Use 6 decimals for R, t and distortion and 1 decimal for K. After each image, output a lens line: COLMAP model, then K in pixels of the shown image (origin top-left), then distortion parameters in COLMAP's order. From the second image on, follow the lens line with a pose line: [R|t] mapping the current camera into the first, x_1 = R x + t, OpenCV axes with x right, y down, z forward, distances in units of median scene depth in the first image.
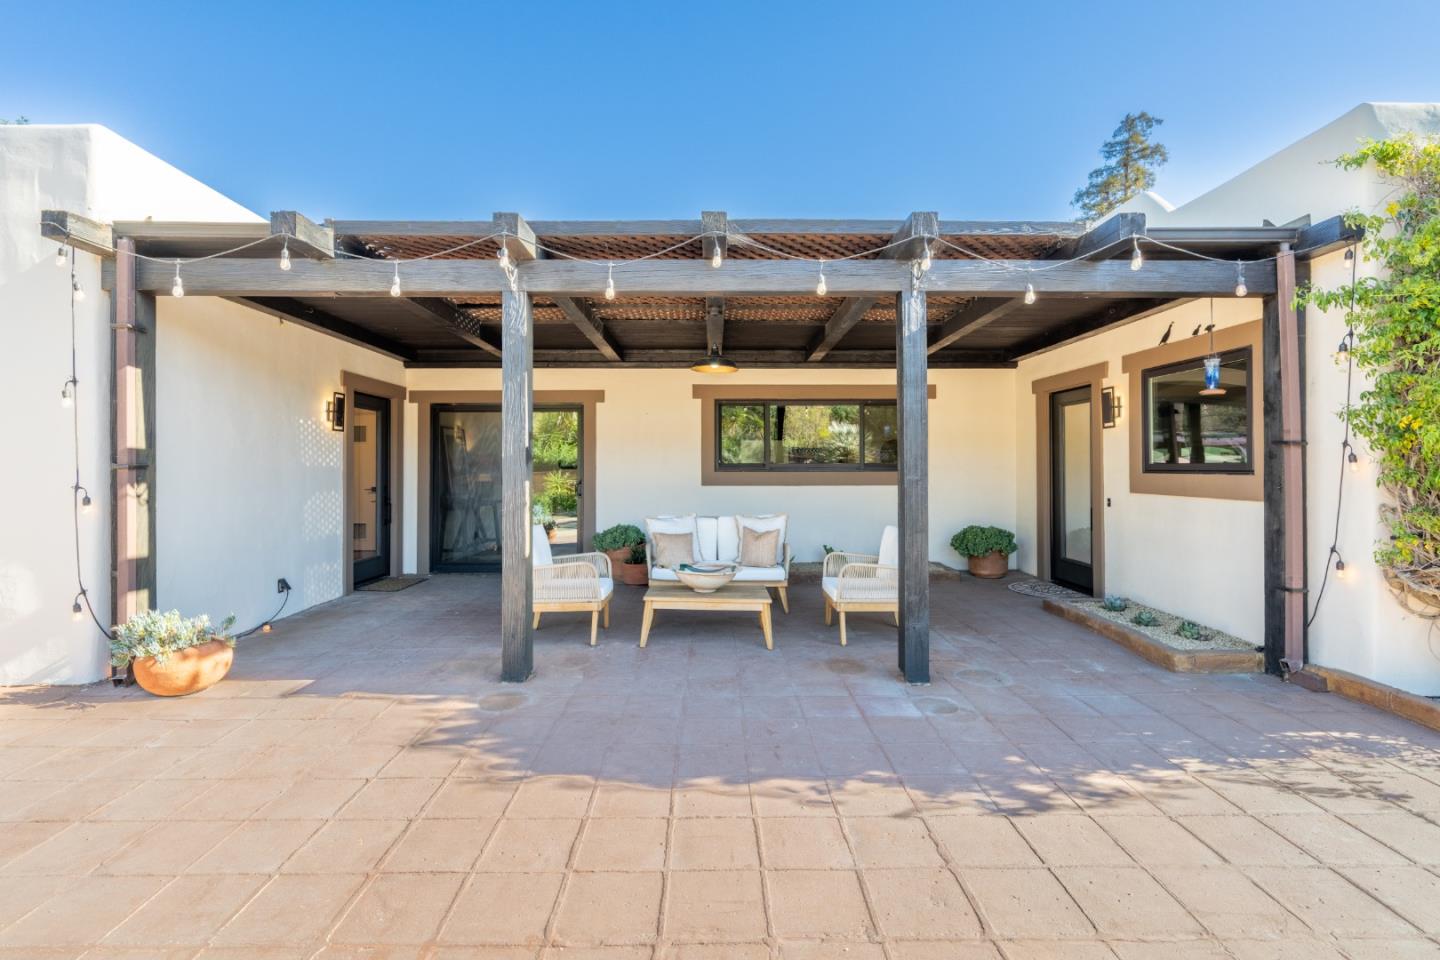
lens RADIAL K [[664.7, 0, 715.9], [0, 664.7, 460.0], [0, 0, 1]] dist [-0.007068, 0.000910]
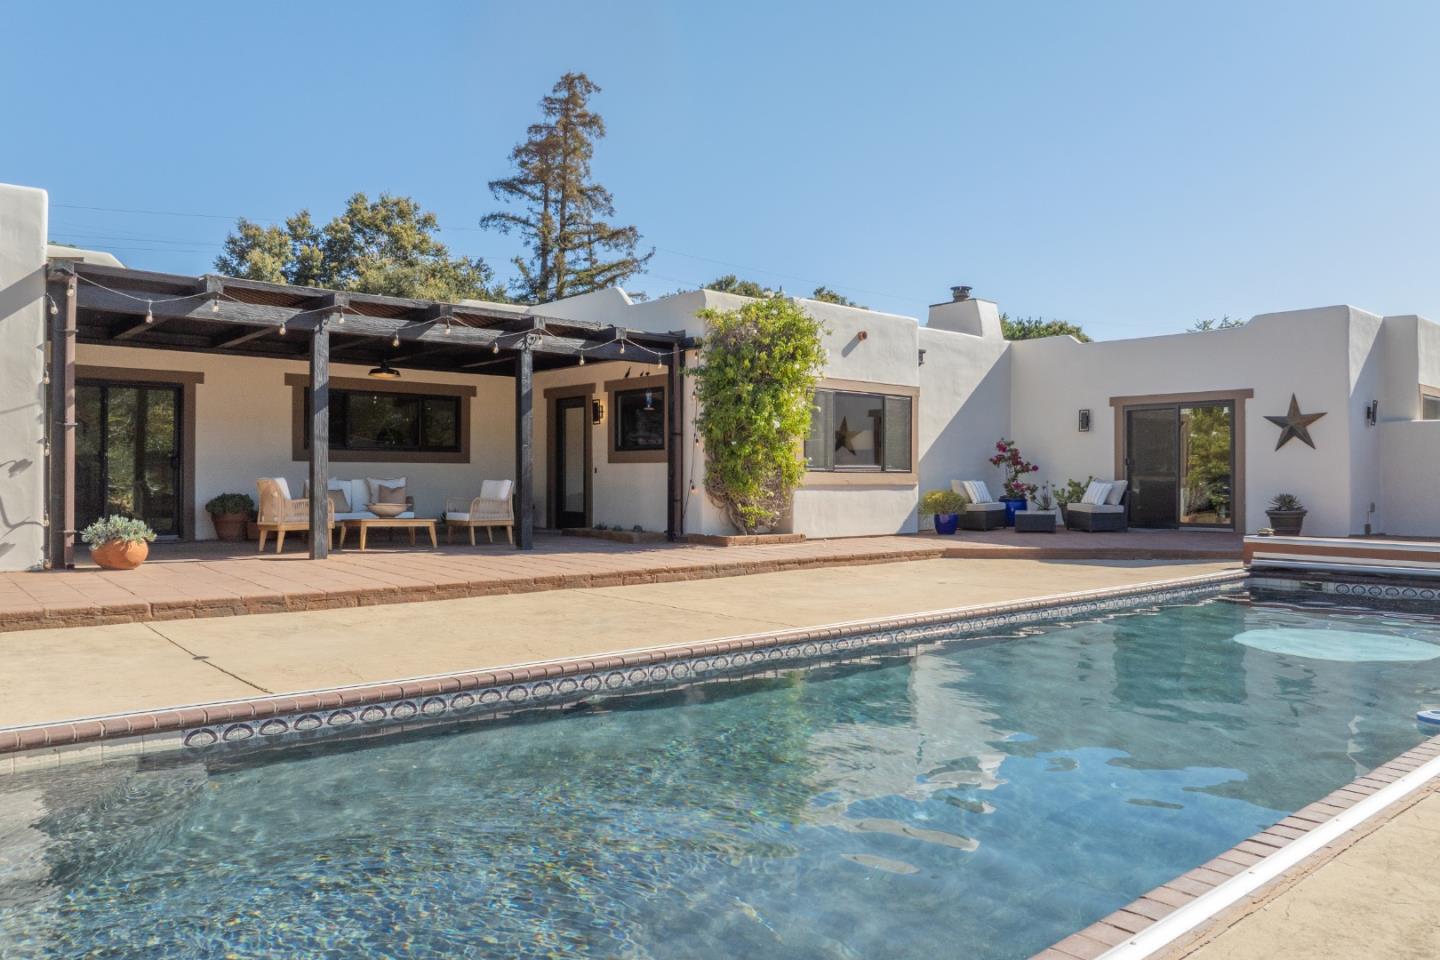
lens RADIAL K [[1017.5, 0, 727.1], [0, 1017.5, 472.6], [0, 0, 1]] dist [-0.041809, 0.007833]
pose [[0.744318, 0.006783, 0.667791, -0.837067], [-0.010800, 0.999940, 0.001880, 0.062694], [-0.667738, -0.008611, 0.744346, -1.078023]]
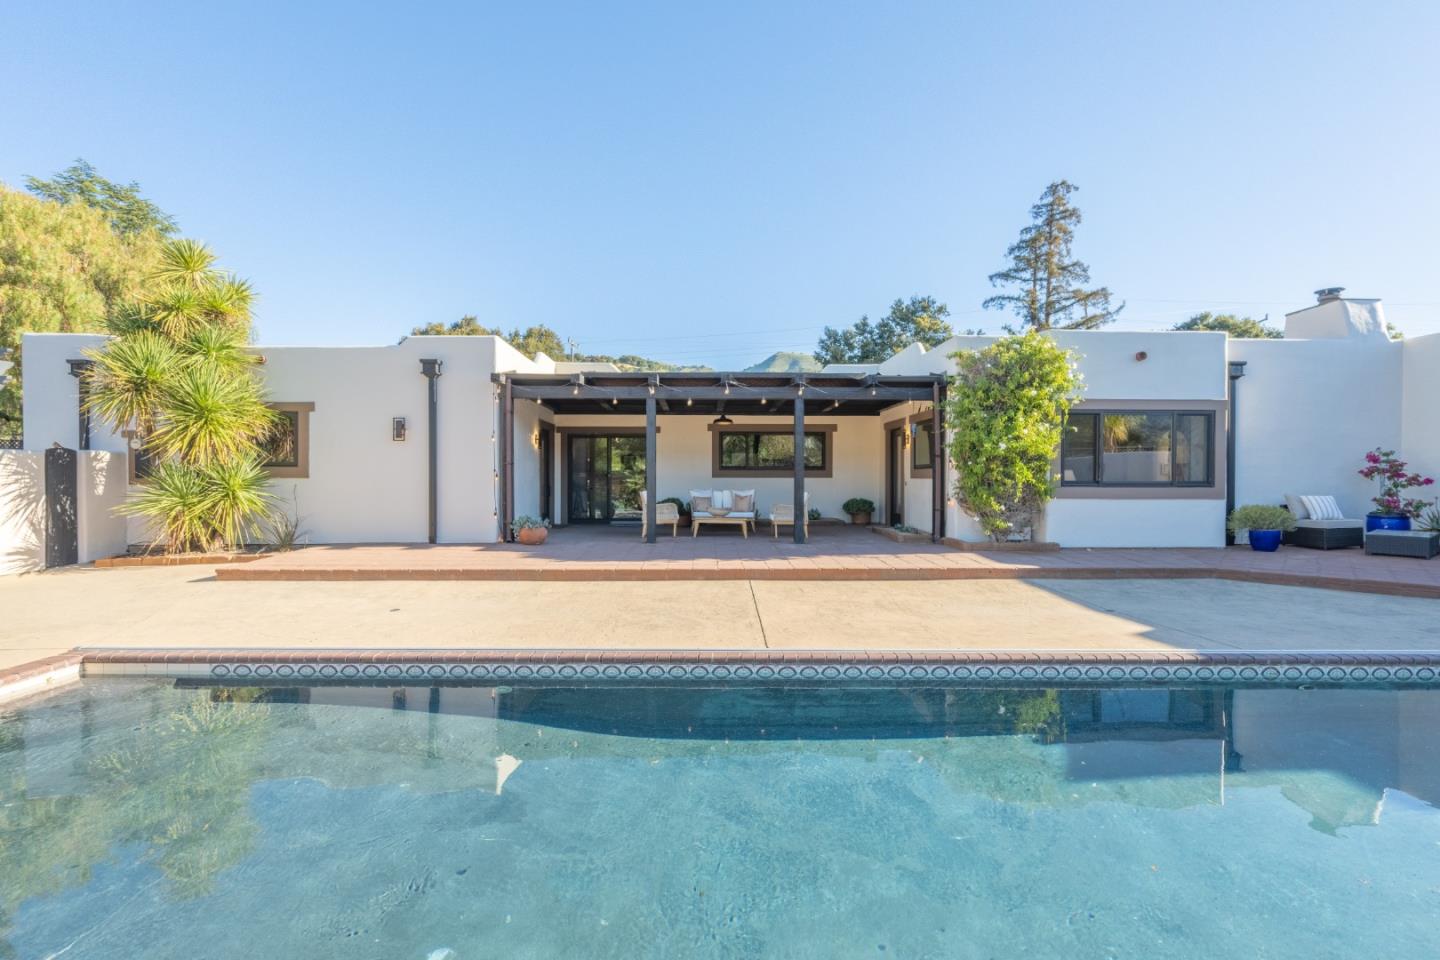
lens RADIAL K [[632.7, 0, 716.7], [0, 632.7, 481.2], [0, 0, 1]] dist [-0.004141, -0.001753]
pose [[0.999816, 0.002025, 0.019057, -0.056812], [-0.002372, 0.999831, 0.018209, 0.021641], [-0.019017, -0.018251, 0.999653, -1.040336]]
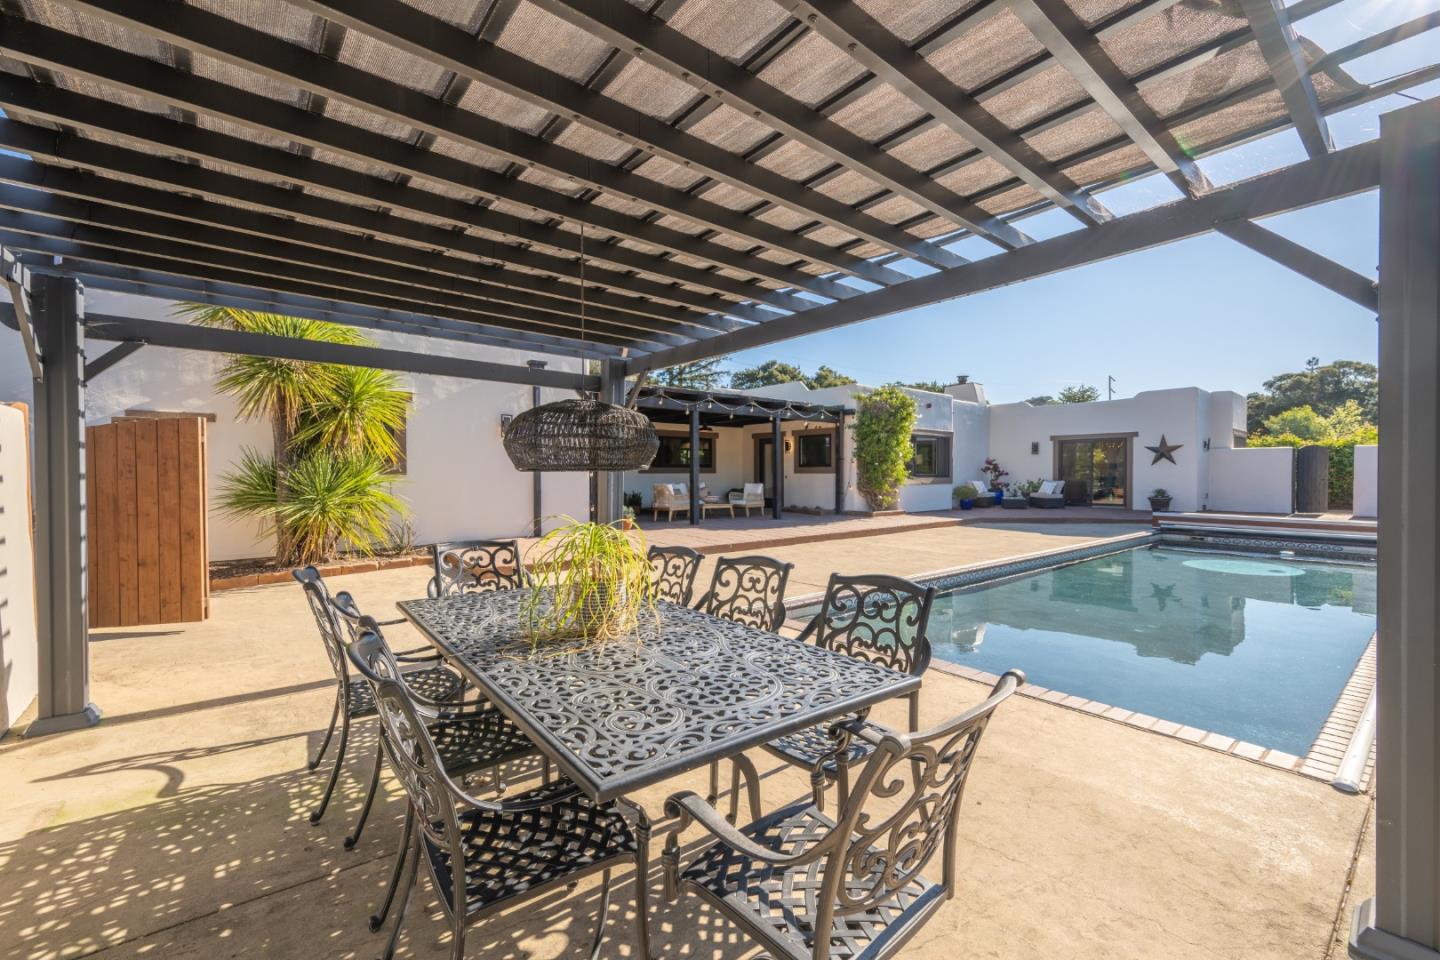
lens RADIAL K [[582.4, 0, 725.8], [0, 582.4, 479.9], [0, 0, 1]] dist [-0.002846, 0.000109]
pose [[0.764425, -0.007460, 0.644670, -1.397050], [-0.007407, 0.999765, 0.020352, 0.025714], [-0.644670, -0.020332, 0.764190, -0.917014]]
